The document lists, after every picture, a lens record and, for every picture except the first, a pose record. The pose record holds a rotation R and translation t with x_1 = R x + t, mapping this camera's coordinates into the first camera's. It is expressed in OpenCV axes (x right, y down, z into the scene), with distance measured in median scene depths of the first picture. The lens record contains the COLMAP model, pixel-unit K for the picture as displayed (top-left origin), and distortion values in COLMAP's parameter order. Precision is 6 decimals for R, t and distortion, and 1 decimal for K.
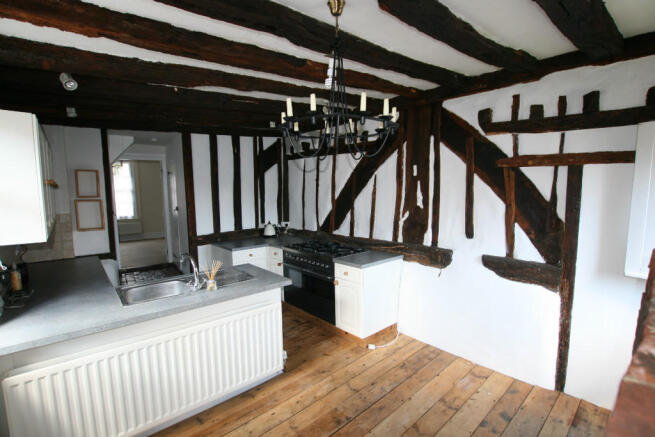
lens RADIAL K [[305.1, 0, 329.7], [0, 305.1, 222.1], [0, 0, 1]] dist [-0.028873, 0.000818]
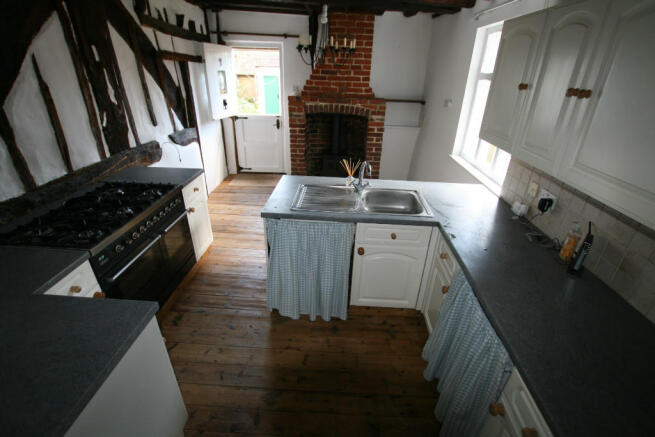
lens RADIAL K [[305.1, 0, 329.7], [0, 305.1, 222.1], [0, 0, 1]] dist [-0.028873, 0.000818]
pose [[-0.686729, -0.321874, 0.651767, -0.730232], [0.073367, 0.861353, 0.502680, -0.139021], [-0.723201, 0.393024, -0.567901, 1.175079]]
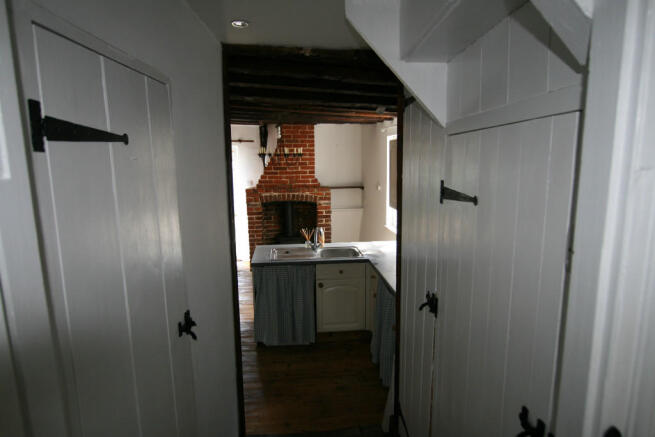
lens RADIAL K [[377.4, 0, 327.5], [0, 377.4, 218.5], [0, 0, 1]] dist [-0.018351, 0.000157]
pose [[-0.789982, -0.061209, 0.610067, -1.035108], [0.104789, 0.966886, 0.232702, -0.211107], [-0.604109, 0.247758, -0.757409, 1.538786]]
